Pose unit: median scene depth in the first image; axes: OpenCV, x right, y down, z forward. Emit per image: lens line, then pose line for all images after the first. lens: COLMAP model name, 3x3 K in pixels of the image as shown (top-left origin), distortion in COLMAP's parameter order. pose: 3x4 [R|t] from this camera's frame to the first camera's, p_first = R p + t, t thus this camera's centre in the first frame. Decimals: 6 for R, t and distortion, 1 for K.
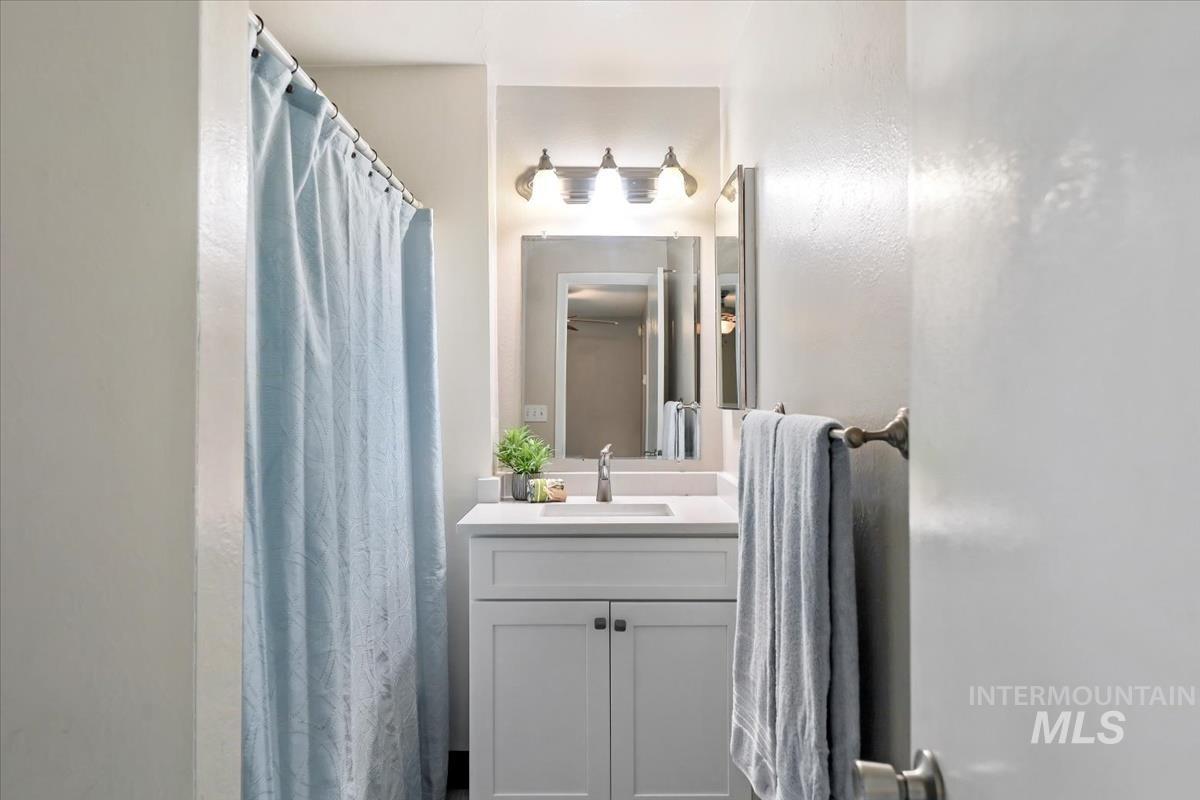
lens RADIAL K [[778.1, 0, 601.1], [0, 778.1, 380.6], [0, 0, 1]] dist [-0.001500, 0.000129]
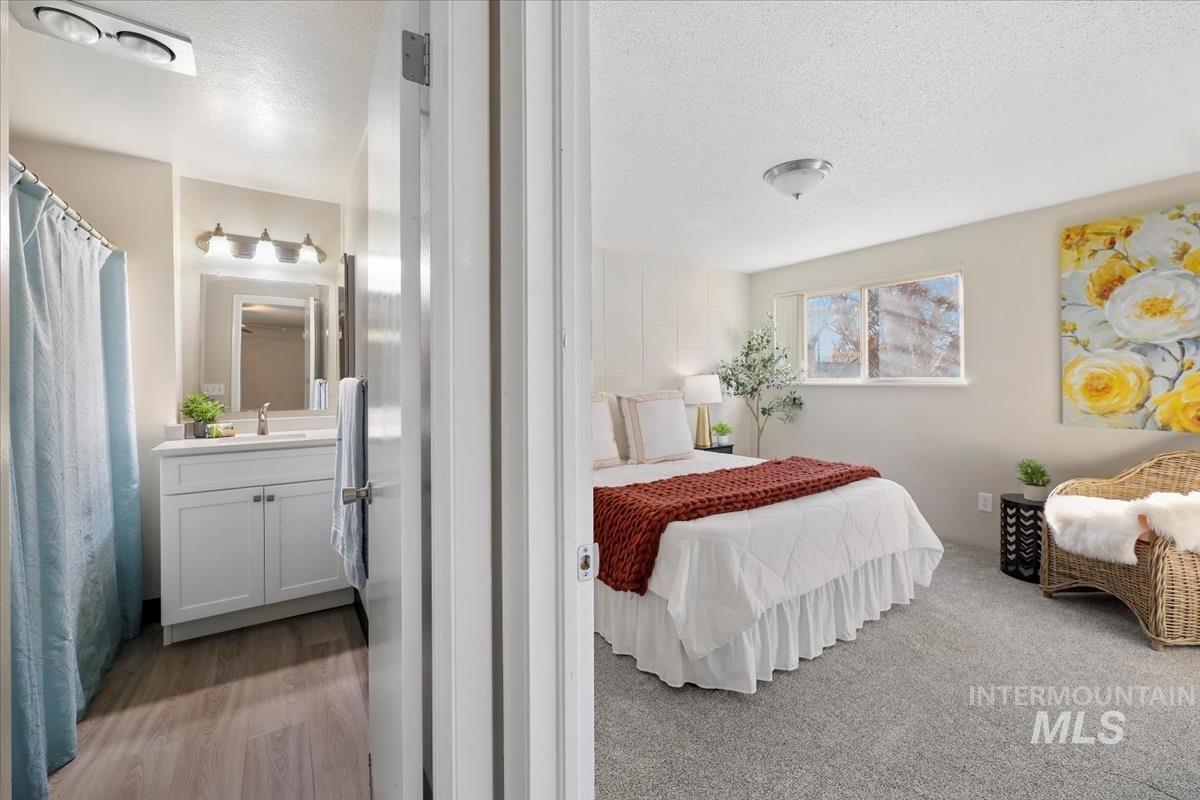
lens RADIAL K [[491.2, 0, 601.9], [0, 491.2, 378.1], [0, 0, 1]] dist [-0.000618, -0.000034]
pose [[0.836032, -0.001921, 0.548678, 0.042493], [-0.005468, 0.999915, 0.011834, 0.015097], [-0.548654, -0.012894, 0.835950, -0.380512]]
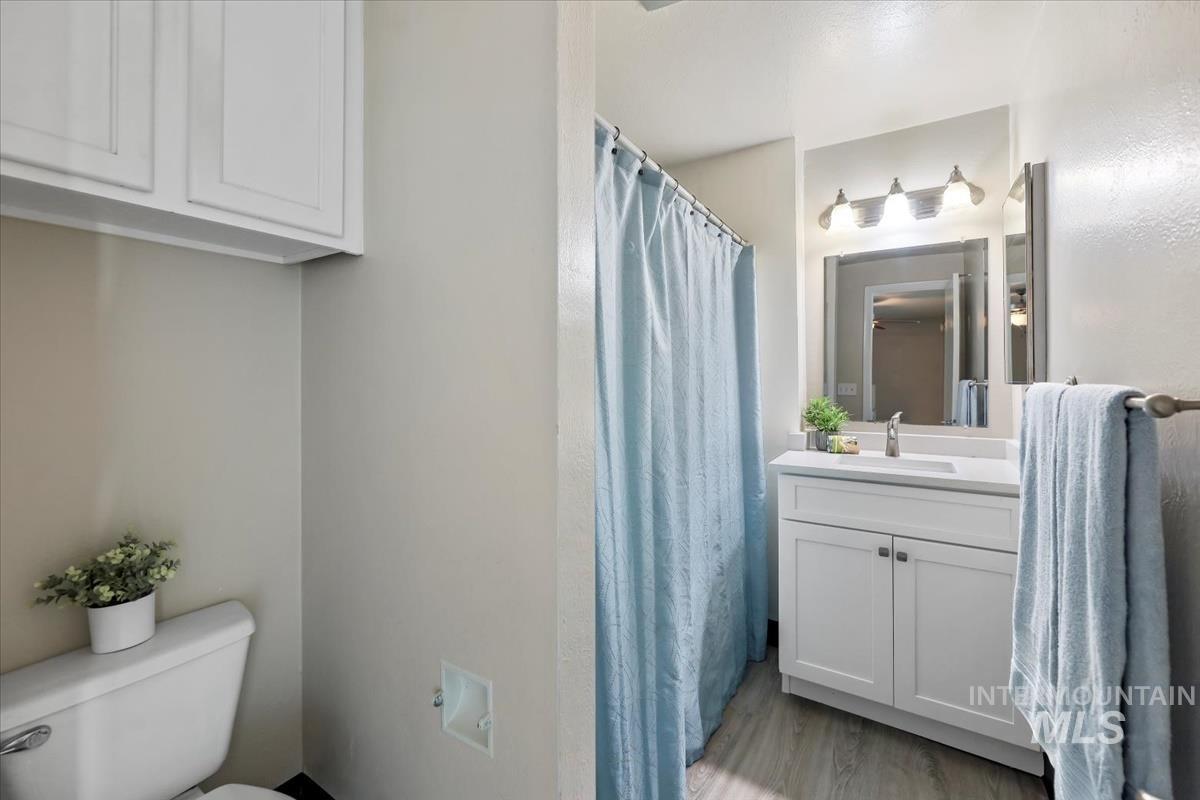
lens RADIAL K [[487.4, 0, 613.6], [0, 487.4, 377.1], [0, 0, 1]] dist [0.002749, -0.002907]
pose [[0.851098, -0.002114, -0.525002, 0.041674], [0.009726, 0.999884, 0.011741, 0.013517], [0.524917, -0.015099, 0.851020, 0.096340]]
